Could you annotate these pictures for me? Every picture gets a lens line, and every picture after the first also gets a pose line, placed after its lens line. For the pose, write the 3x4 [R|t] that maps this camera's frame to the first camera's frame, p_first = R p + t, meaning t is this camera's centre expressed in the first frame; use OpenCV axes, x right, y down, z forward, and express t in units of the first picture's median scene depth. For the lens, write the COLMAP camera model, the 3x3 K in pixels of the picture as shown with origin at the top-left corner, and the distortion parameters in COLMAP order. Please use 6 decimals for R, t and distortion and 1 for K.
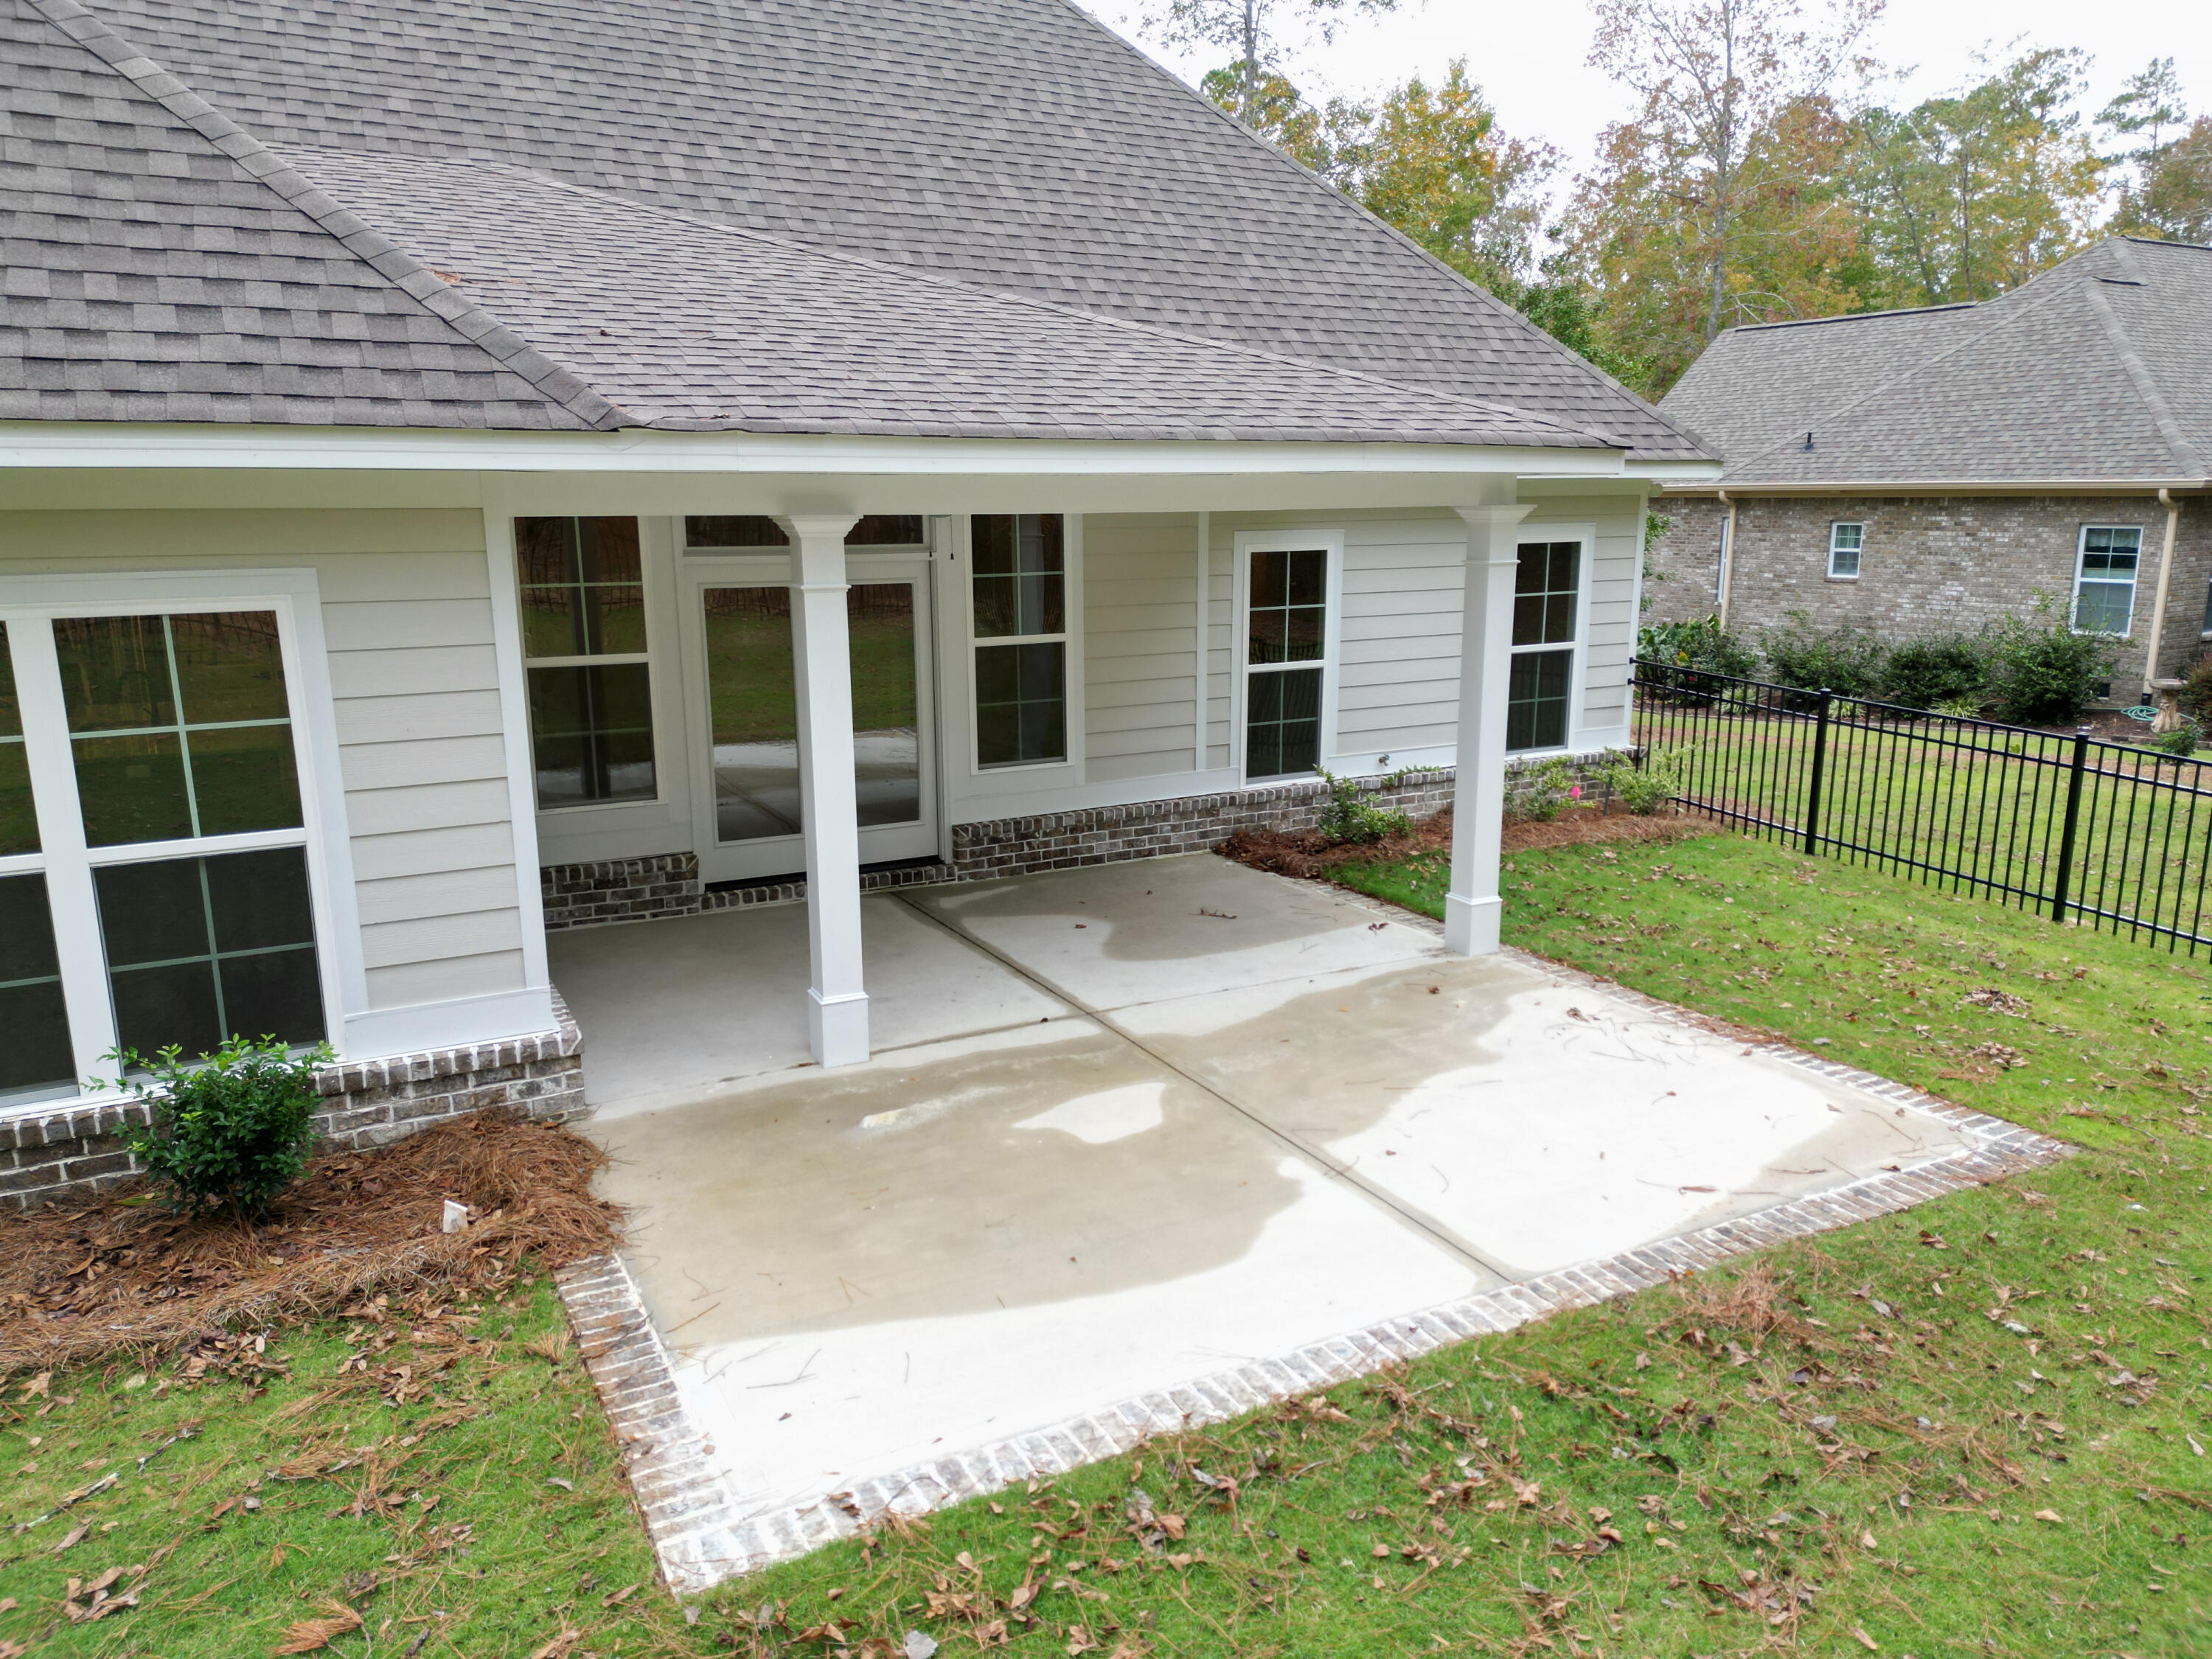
lens RADIAL K [[1519.4, 0, 1096.7], [0, 1519.4, 832.6], [0, 0, 1]] dist [0.066683, -0.055713]
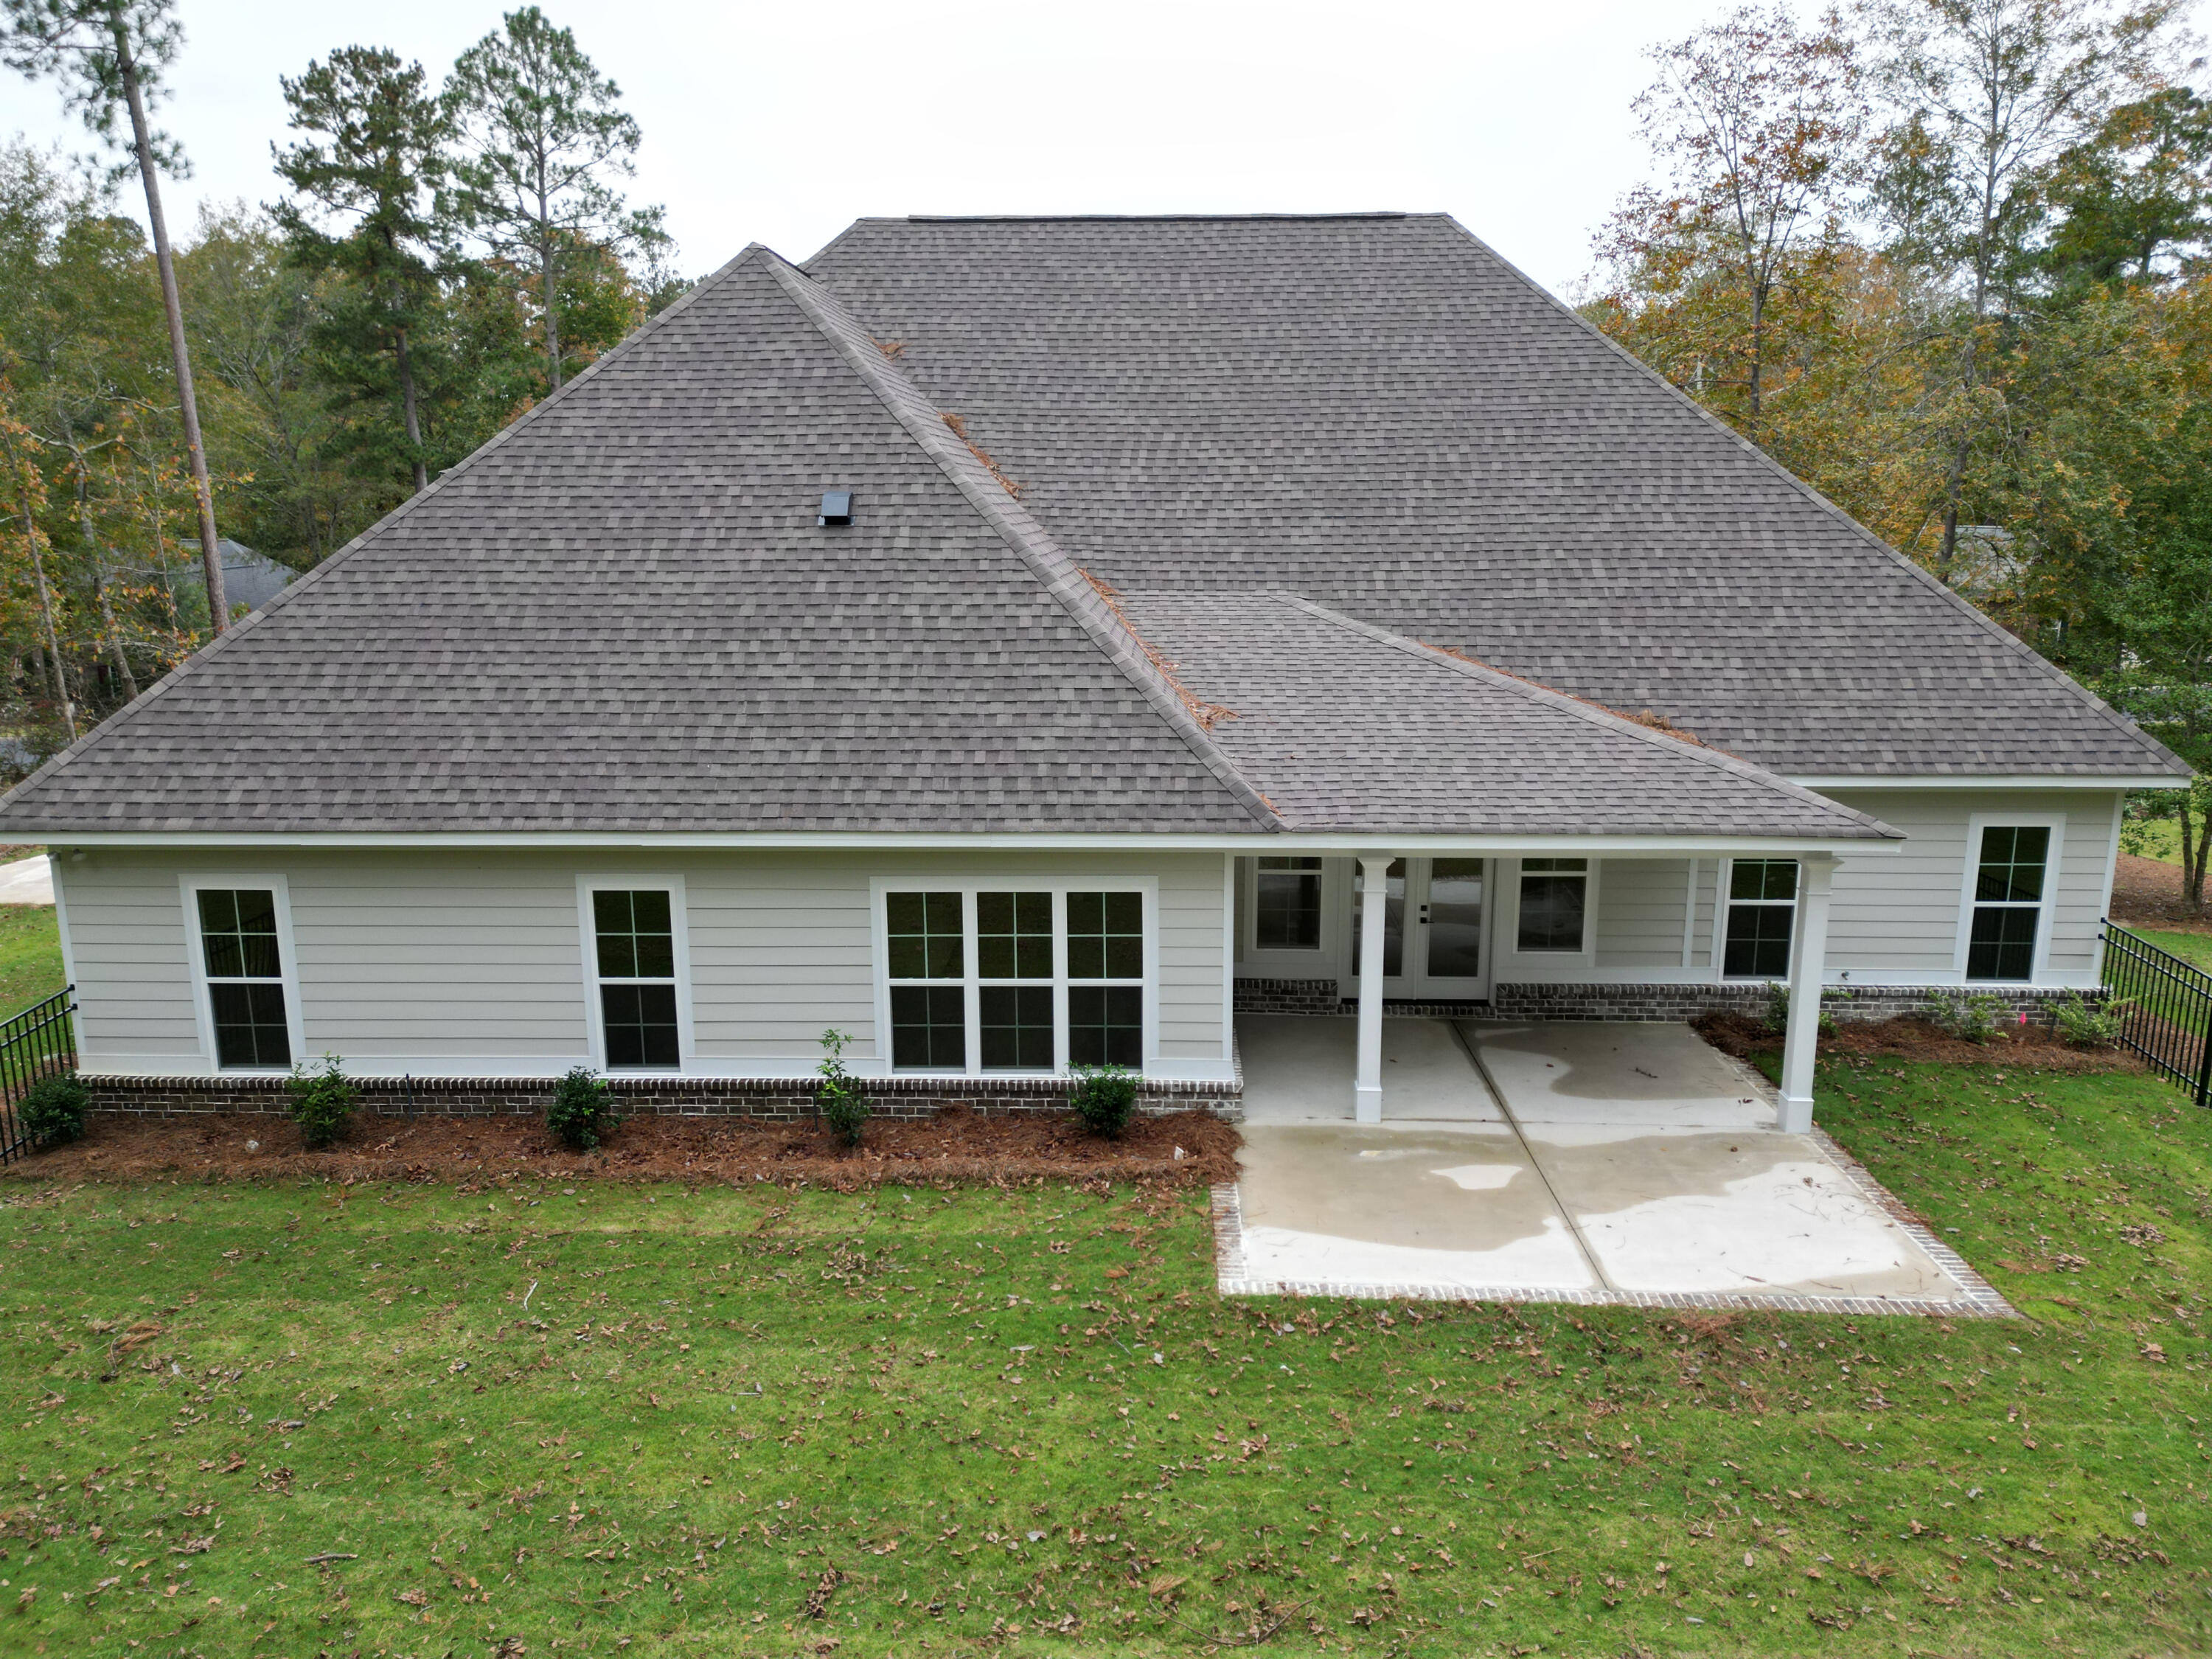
lens RADIAL K [[1519.4, 0, 1088.6], [0, 1519.4, 834.2], [0, 0, 1]] dist [0.066683, -0.055713]
pose [[0.860373, 0.106215, -0.498475, 0.424548], [-0.105666, 0.993967, 0.029415, -0.216161], [0.498592, 0.027364, 0.866405, -0.820782]]
